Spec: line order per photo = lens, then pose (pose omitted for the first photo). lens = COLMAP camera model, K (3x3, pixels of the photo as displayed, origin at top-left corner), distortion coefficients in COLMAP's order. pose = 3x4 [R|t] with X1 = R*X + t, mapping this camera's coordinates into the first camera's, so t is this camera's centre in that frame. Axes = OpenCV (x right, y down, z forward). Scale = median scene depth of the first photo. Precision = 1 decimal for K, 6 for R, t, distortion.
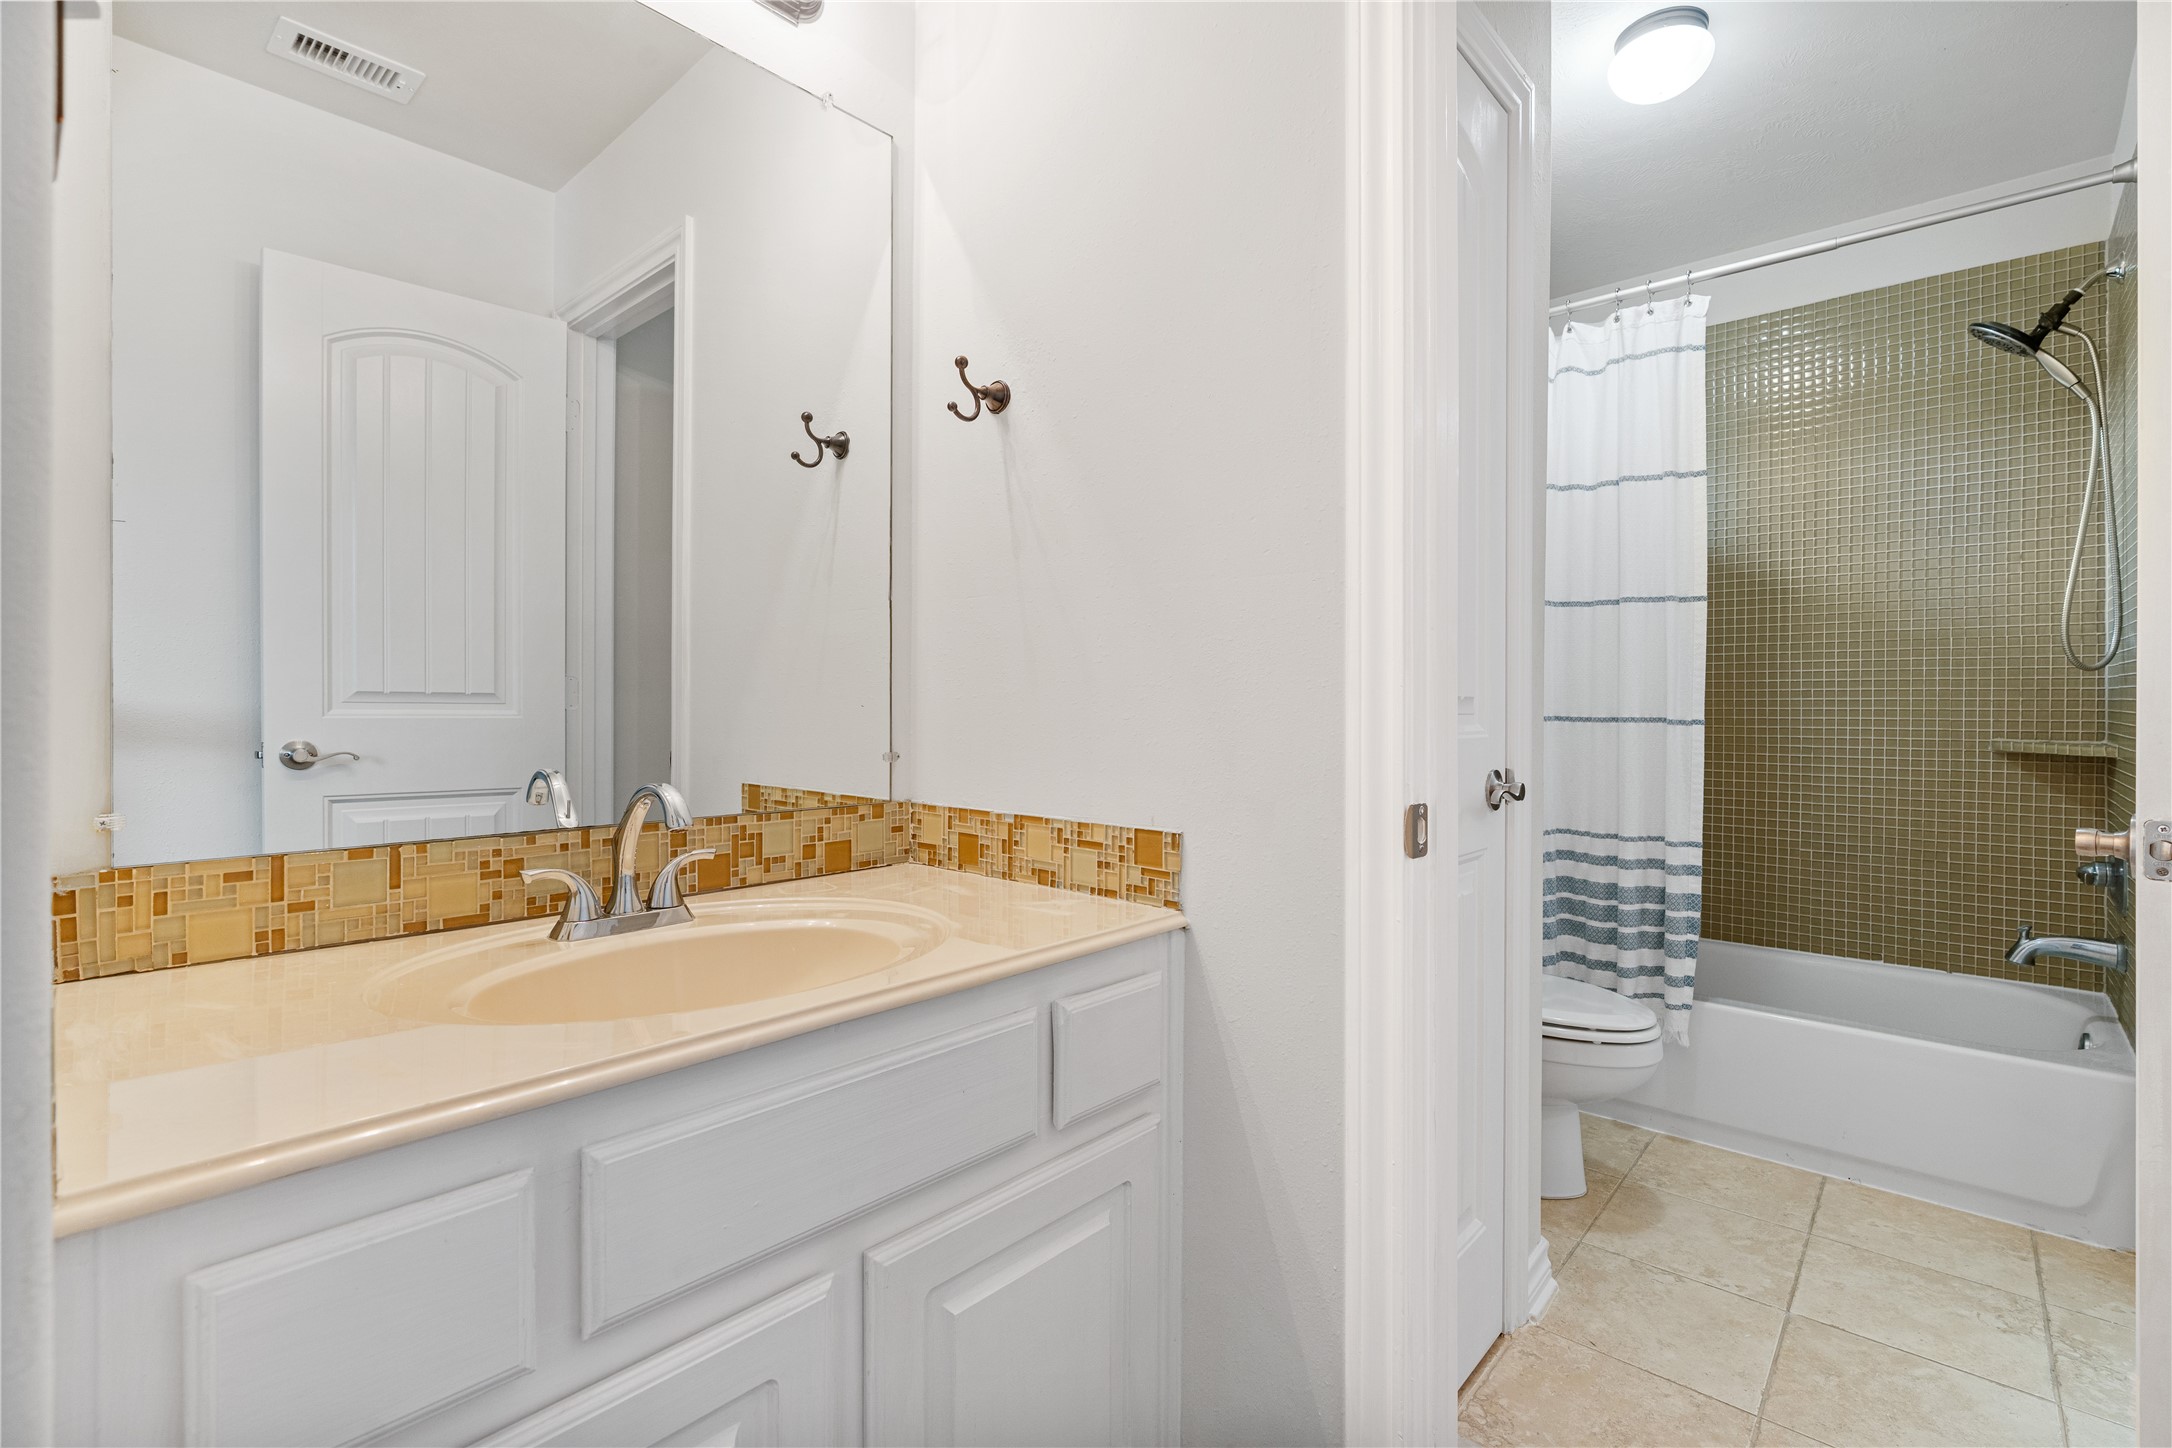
lens RADIAL K [[982.1, 0, 1085.5], [0, 982.1, 709.6], [0, 0, 1]] dist [-0.006302, 0.002945]
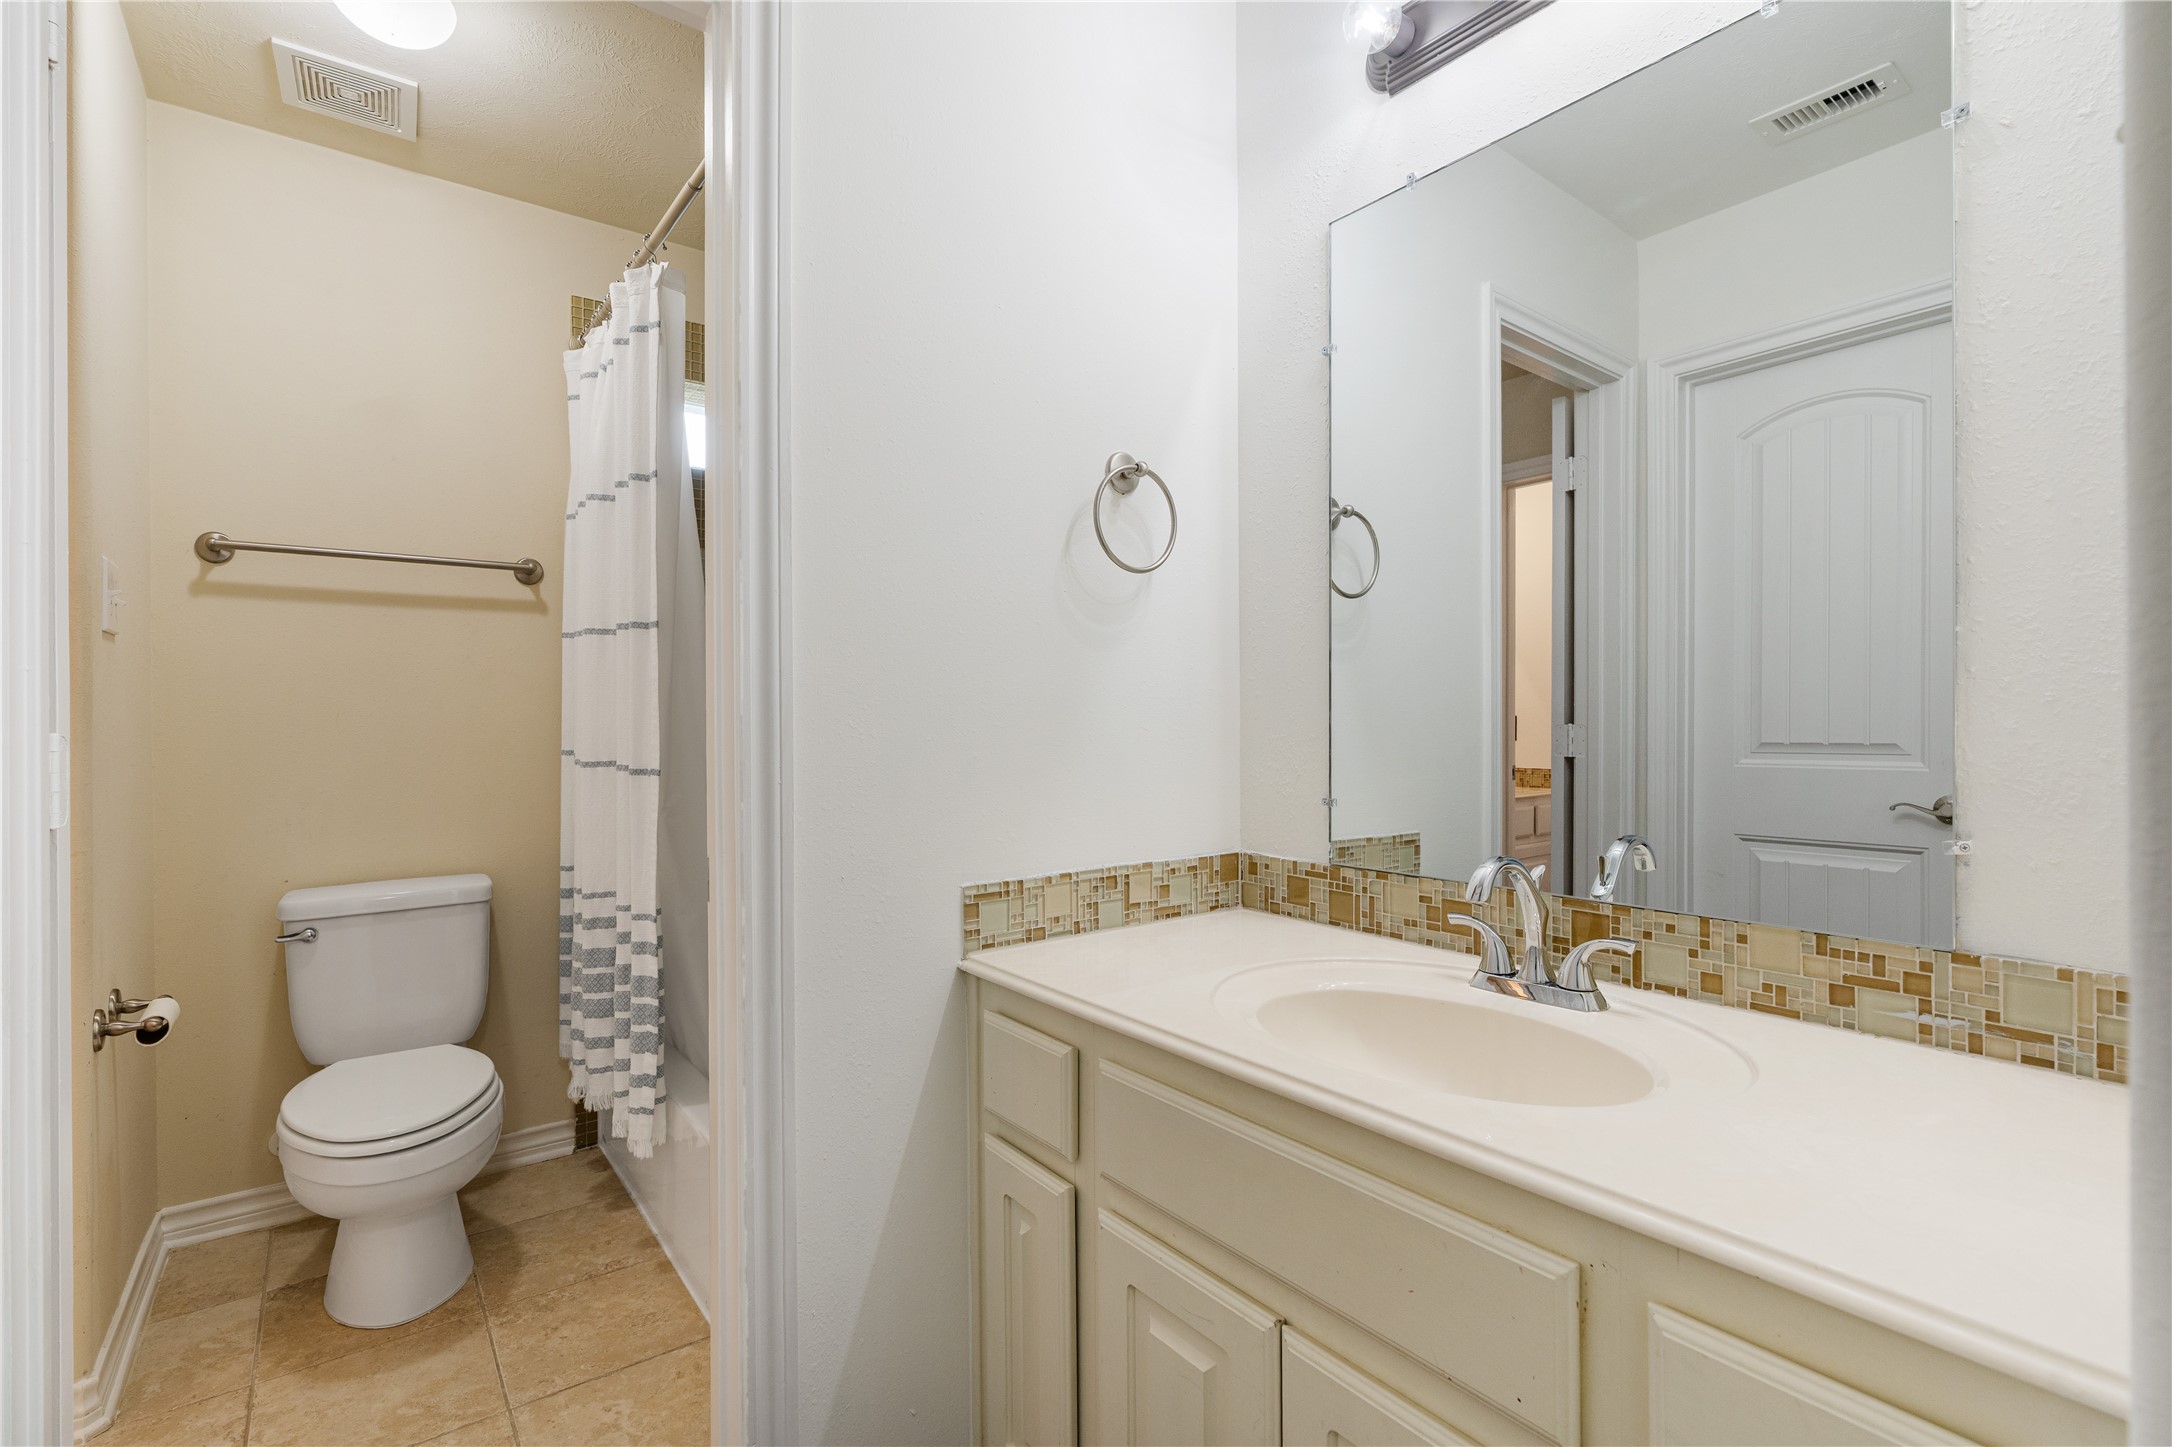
lens RADIAL K [[982.1, 0, 1088.4], [0, 982.1, 726.0], [0, 0, 1]] dist [-0.006302, 0.002945]
pose [[0.982444, -0.003819, -0.186520, 1.207868], [0.003975, 0.999992, 0.000464, -0.026874], [0.186517, -0.001198, 0.982451, 0.259427]]
